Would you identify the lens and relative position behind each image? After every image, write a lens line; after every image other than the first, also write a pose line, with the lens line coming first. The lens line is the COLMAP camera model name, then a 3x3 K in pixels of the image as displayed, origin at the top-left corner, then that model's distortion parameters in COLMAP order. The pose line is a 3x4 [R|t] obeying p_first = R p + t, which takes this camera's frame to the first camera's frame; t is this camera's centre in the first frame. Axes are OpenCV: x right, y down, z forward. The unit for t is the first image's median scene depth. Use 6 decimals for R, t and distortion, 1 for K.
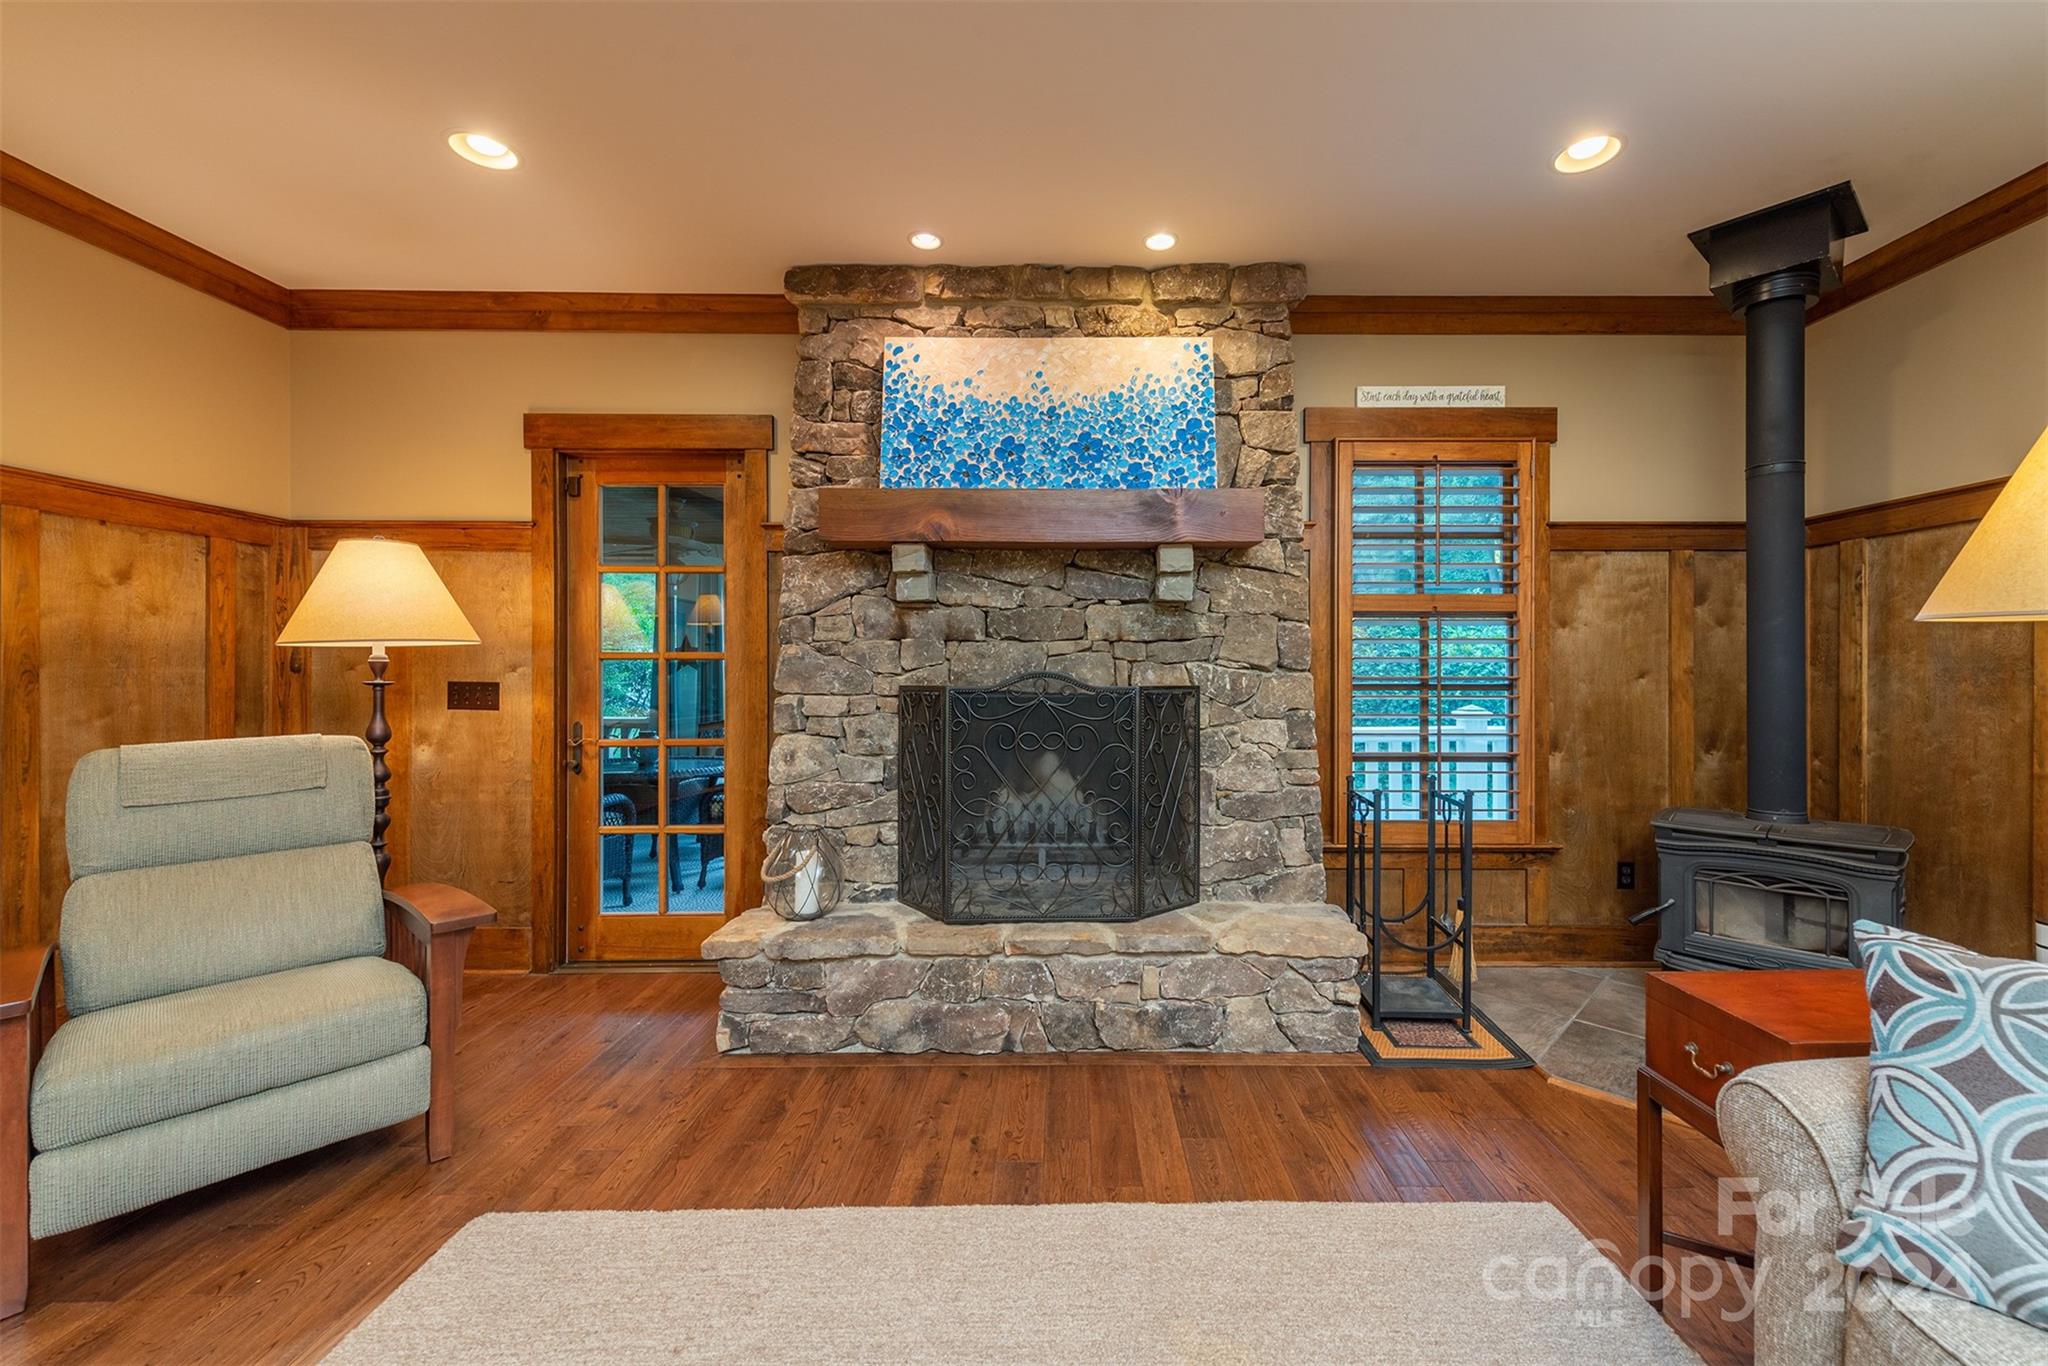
lens RADIAL K [[818.7, 0, 1035.6], [0, 818.7, 680.5], [0, 0, 1]] dist [0.006701, -0.000815]
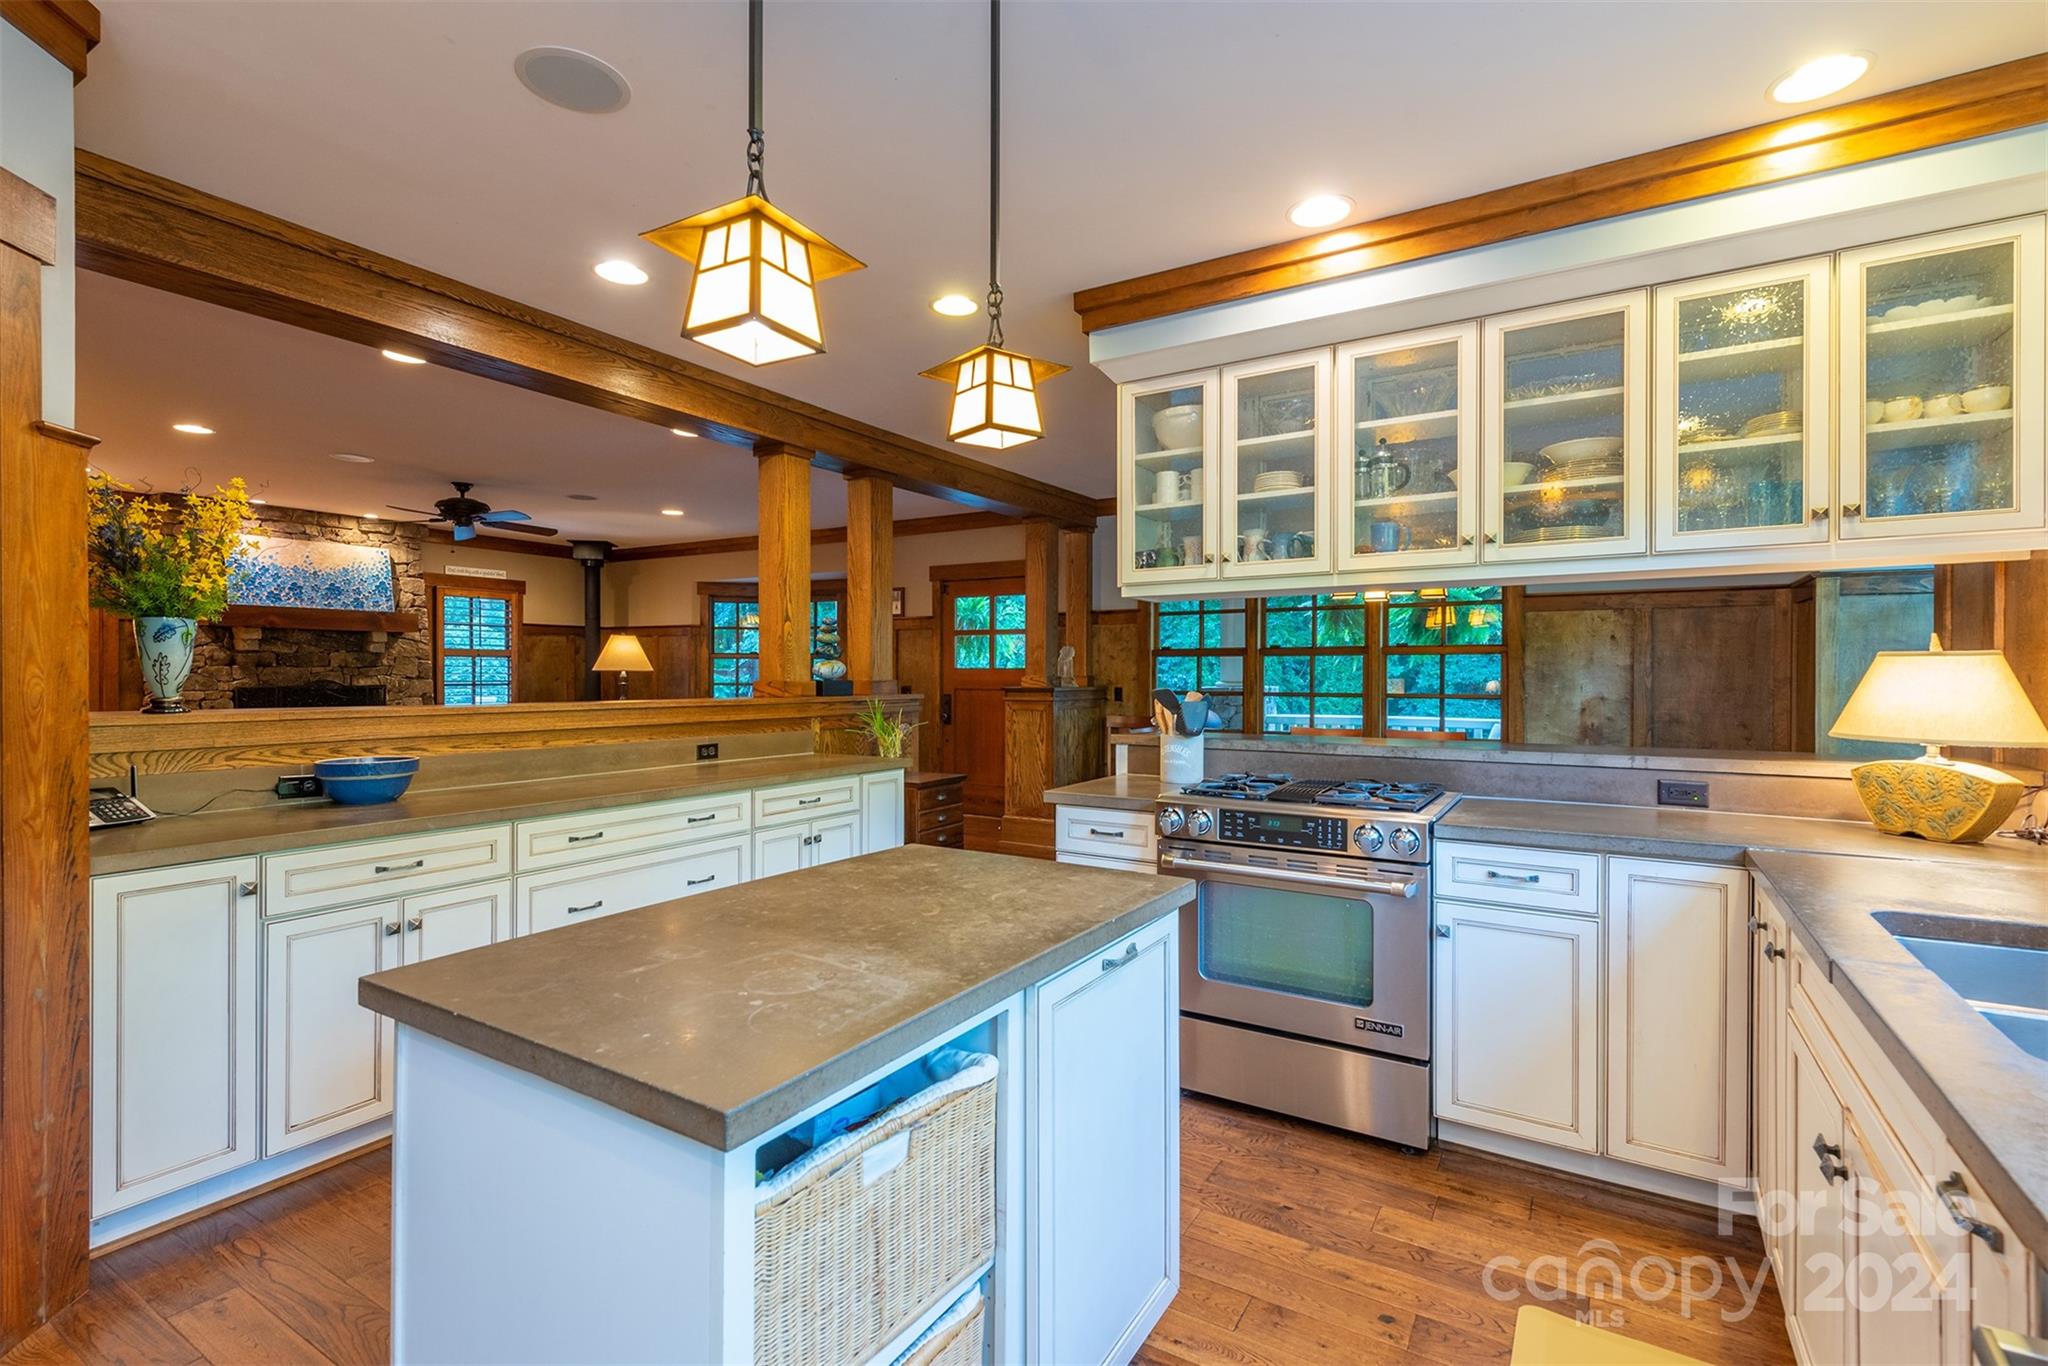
lens RADIAL K [[894.2, 0, 1024.4], [0, 894.2, 673.2], [0, 0, 1]] dist [0.026502, 0.000434]
pose [[0.517114, 0.001090, 0.855916, -1.184135], [0.001591, 0.999996, -0.002235, -0.020318], [-0.855915, 0.002517, 0.517110, -2.171786]]
